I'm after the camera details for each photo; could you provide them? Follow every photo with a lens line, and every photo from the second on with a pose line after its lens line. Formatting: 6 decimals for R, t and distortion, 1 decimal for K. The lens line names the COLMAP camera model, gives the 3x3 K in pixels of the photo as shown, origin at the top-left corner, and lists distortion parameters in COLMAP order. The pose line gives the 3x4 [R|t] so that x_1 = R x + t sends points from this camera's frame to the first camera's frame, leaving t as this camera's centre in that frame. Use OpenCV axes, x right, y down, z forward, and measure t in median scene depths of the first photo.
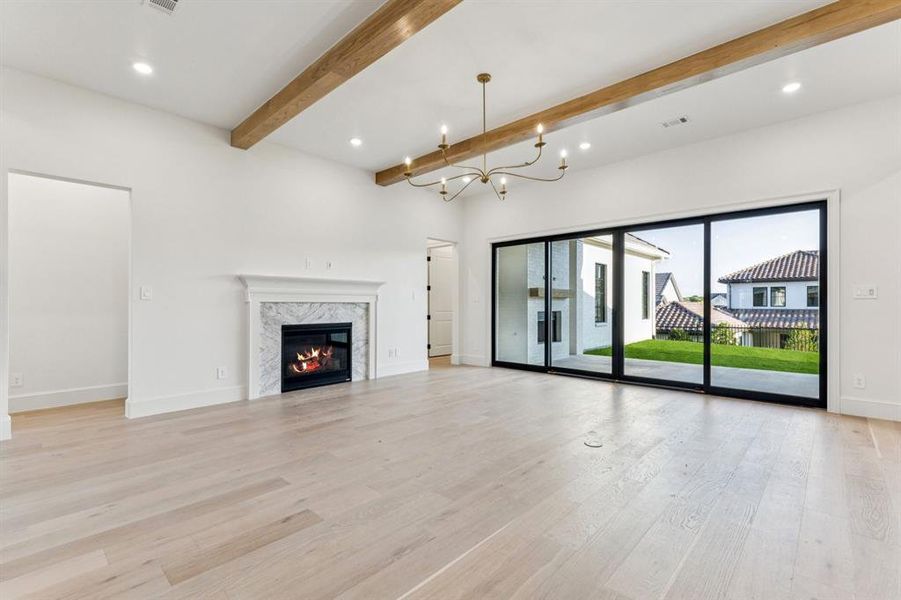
lens RADIAL K [[401.4, 0, 470.0], [0, 401.4, 306.8], [0, 0, 1]] dist [0.001061, 0.000198]
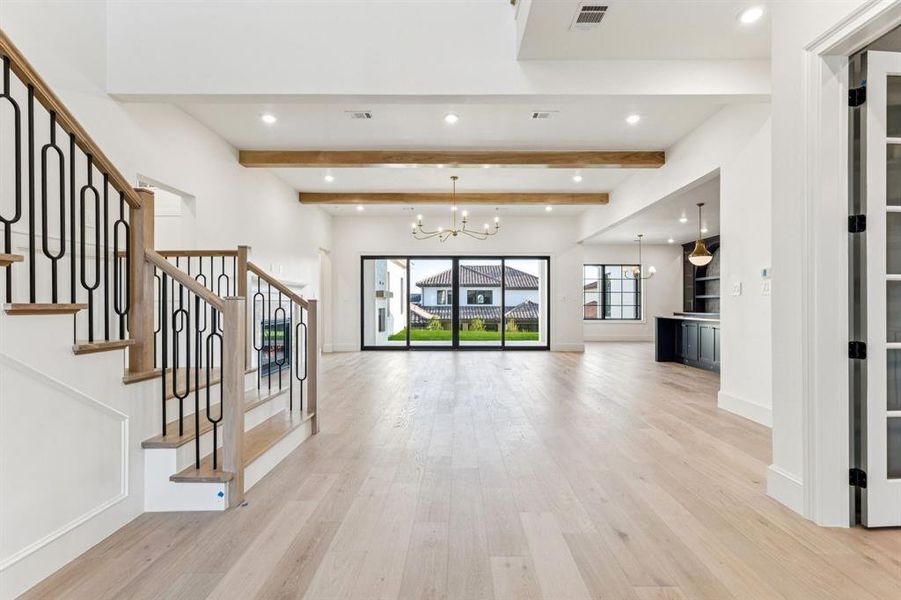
lens RADIAL K [[401.4, 0, 470.0], [0, 401.4, 306.8], [0, 0, 1]] dist [0.001061, 0.000198]
pose [[0.721112, -0.004781, 0.692802, -0.558031], [0.001945, 0.999986, 0.004877, 0.001007], [-0.692815, -0.002169, 0.721112, -0.168237]]
